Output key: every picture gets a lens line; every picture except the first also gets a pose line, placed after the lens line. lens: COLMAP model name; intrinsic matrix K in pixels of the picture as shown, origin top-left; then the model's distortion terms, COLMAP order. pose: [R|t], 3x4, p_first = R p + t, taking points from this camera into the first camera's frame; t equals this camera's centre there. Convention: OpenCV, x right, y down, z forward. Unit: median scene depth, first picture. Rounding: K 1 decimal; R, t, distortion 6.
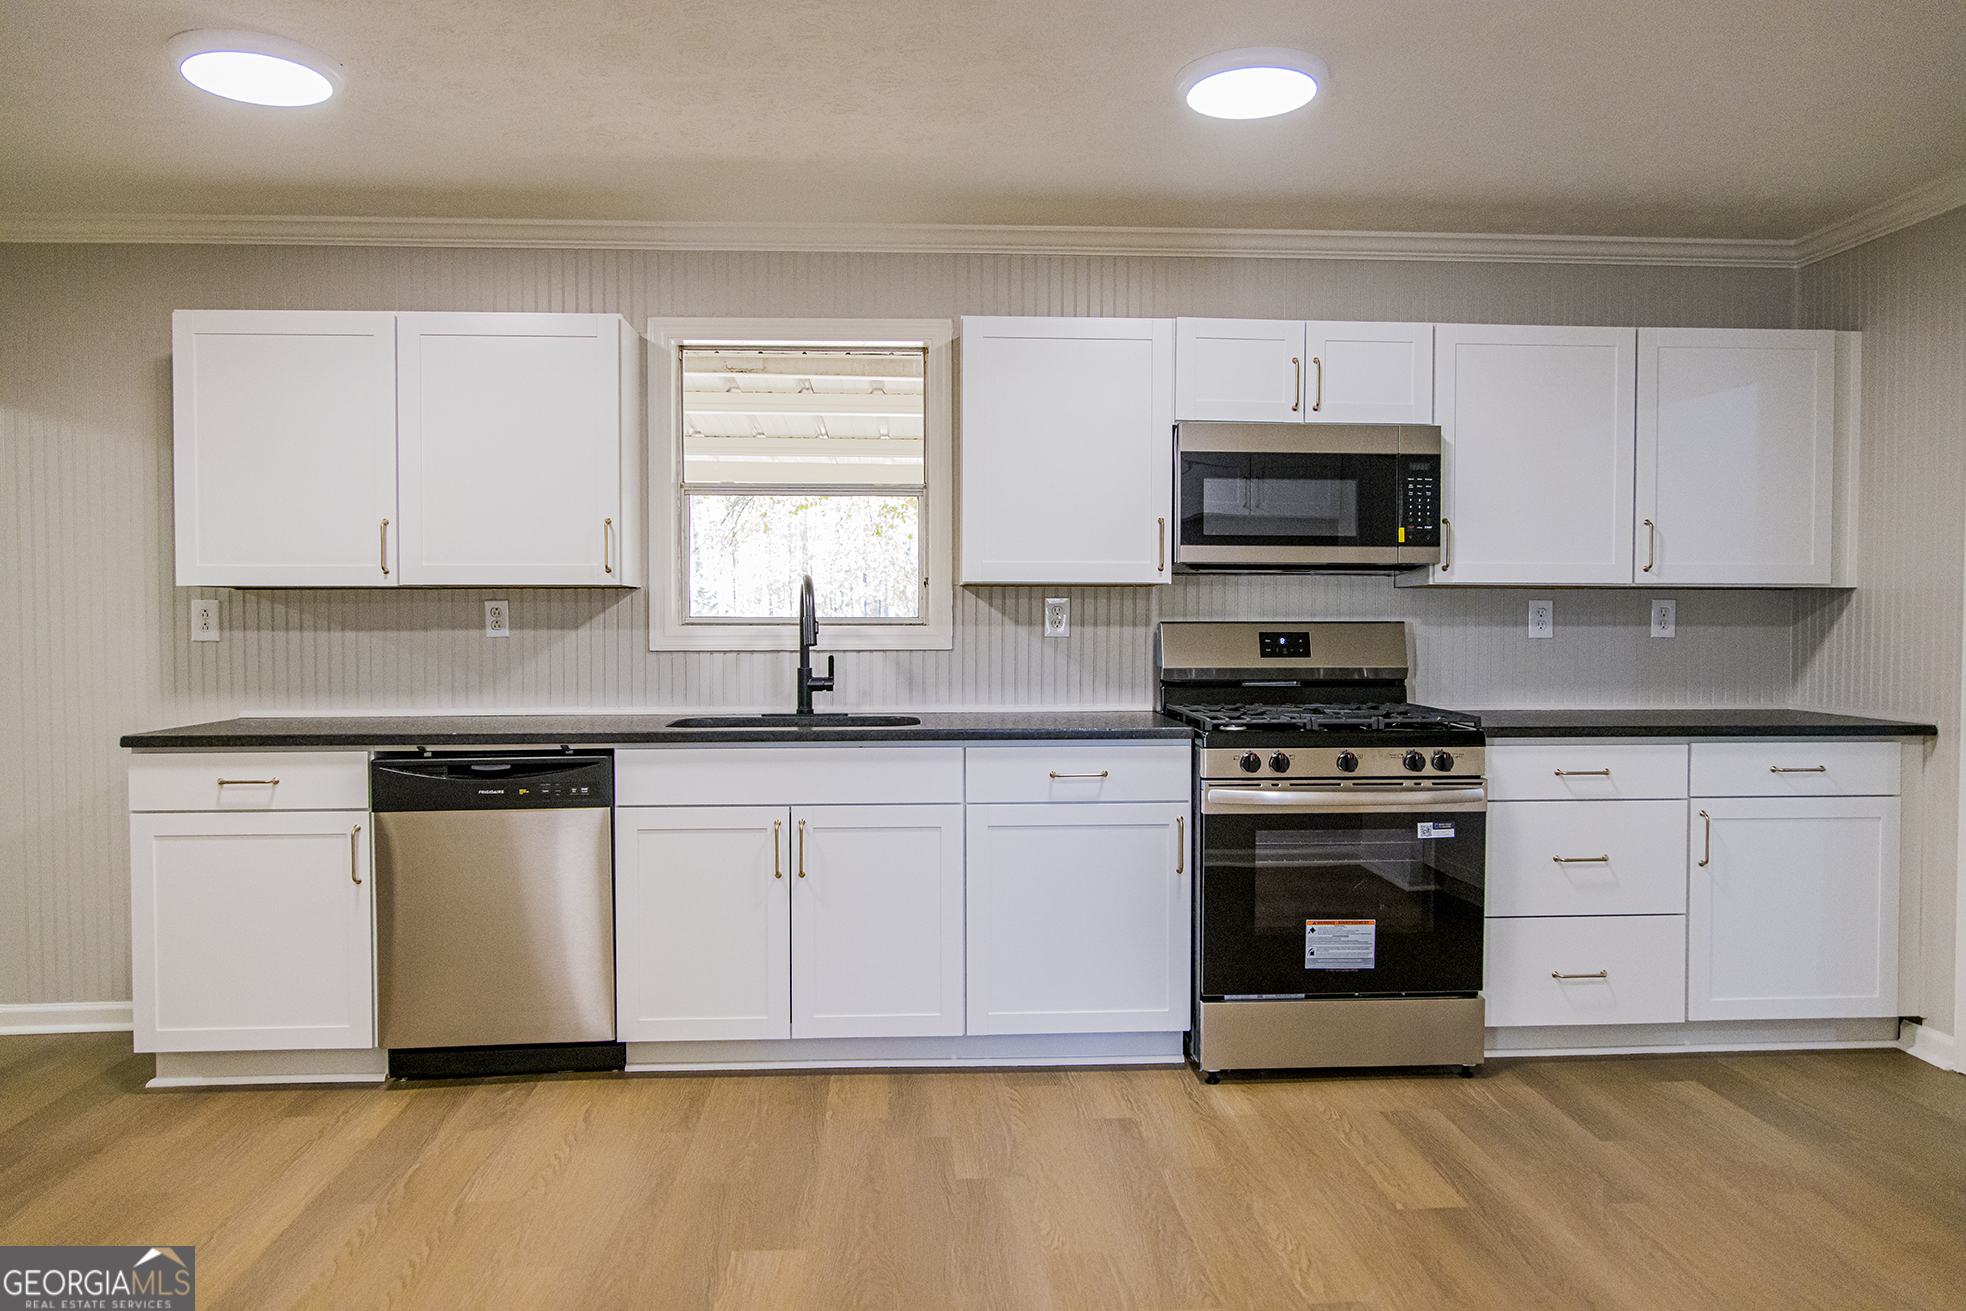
lens RADIAL K [[1393.2, 0, 982.9], [0, 1393.2, 656.5], [0, 0, 1]] dist [-0.030403, -0.001637]
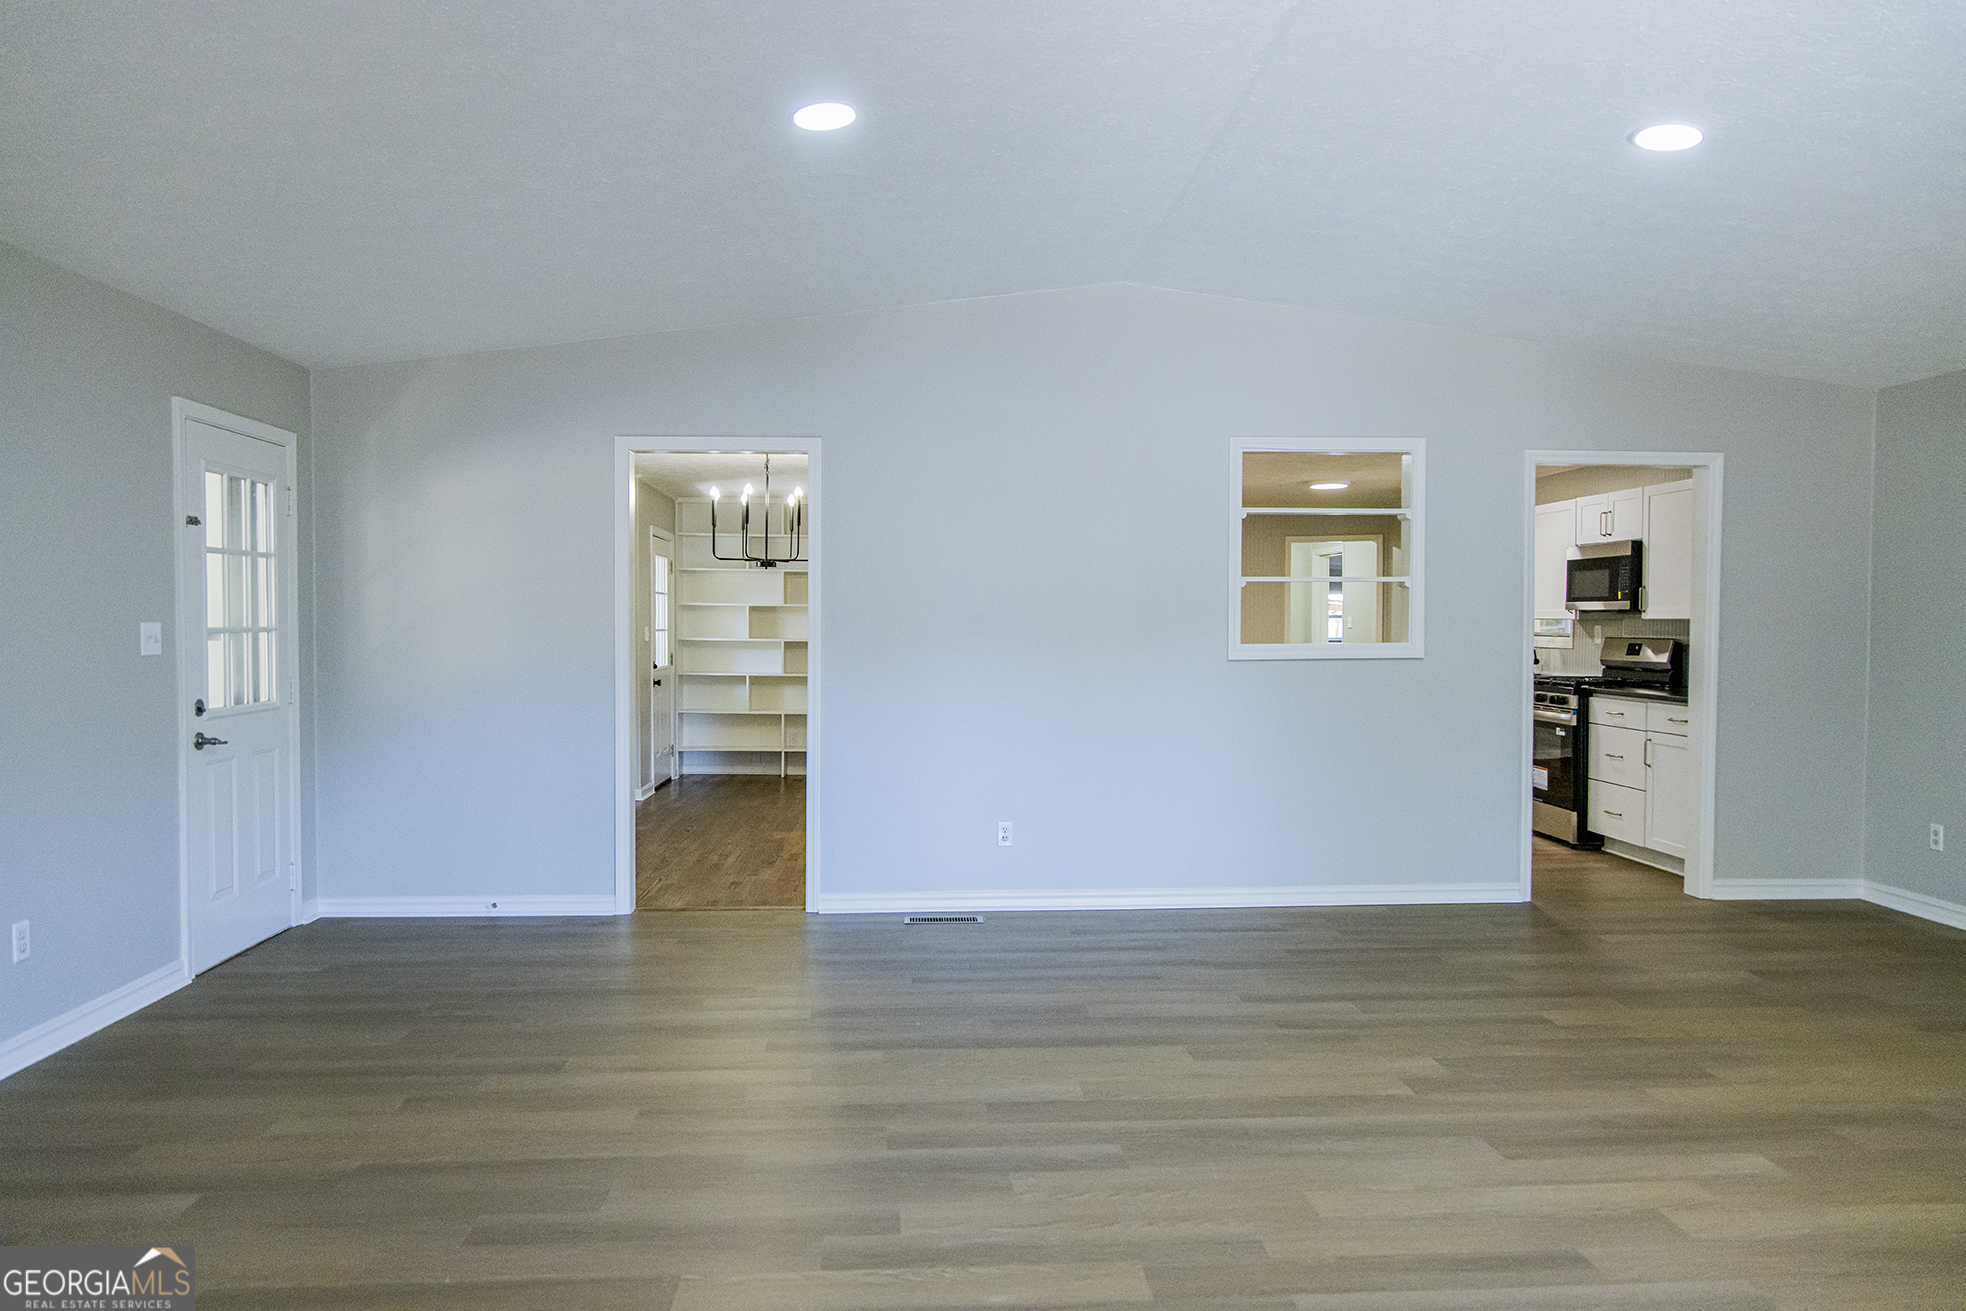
lens RADIAL K [[1393.2, 0, 983.6], [0, 1393.2, 654.8], [0, 0, 1]] dist [-0.030403, -0.001637]
pose [[-0.016762, 0.020383, -0.999652, 2.358494], [-0.018382, 0.999617, 0.020691, -0.025345], [0.999691, 0.018723, -0.016381, 0.100630]]
